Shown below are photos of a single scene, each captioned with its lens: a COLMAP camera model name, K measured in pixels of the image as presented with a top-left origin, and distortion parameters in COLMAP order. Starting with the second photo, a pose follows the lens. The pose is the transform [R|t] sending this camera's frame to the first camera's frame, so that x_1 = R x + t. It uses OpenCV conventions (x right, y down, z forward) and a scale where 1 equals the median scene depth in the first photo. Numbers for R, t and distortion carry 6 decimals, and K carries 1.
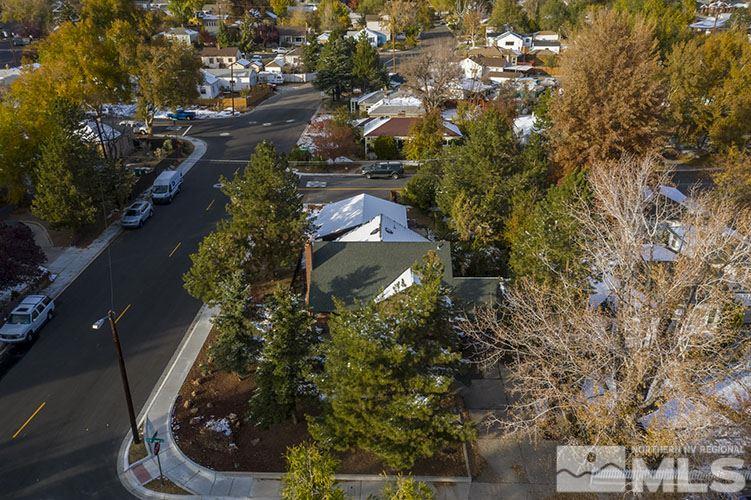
lens RADIAL K [[592.5, 0, 375.5], [0, 592.5, 250.0], [0, 0, 1]] dist [0.022444, 0.014403]
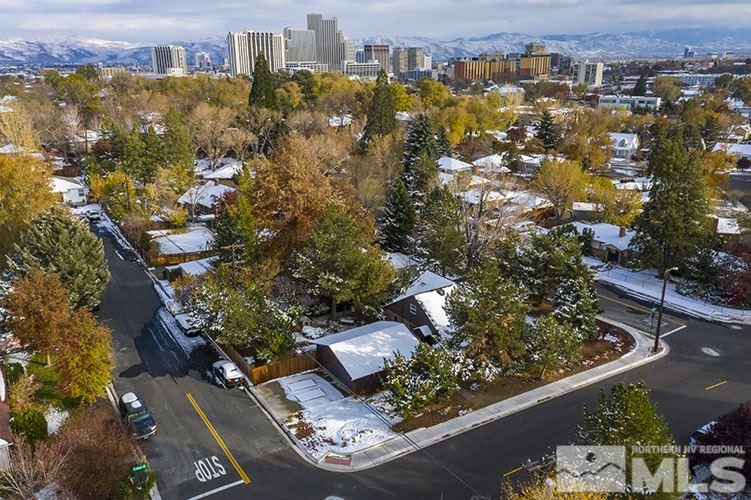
lens RADIAL K [[592.5, 0, 375.5], [0, 592.5, 250.0], [0, 0, 1]] dist [0.022444, 0.014403]
pose [[-0.558758, -0.241626, 0.793351, -1.085884], [0.349303, 0.799060, 0.489378, -0.927256], [-0.752181, 0.550564, -0.362080, 1.793966]]
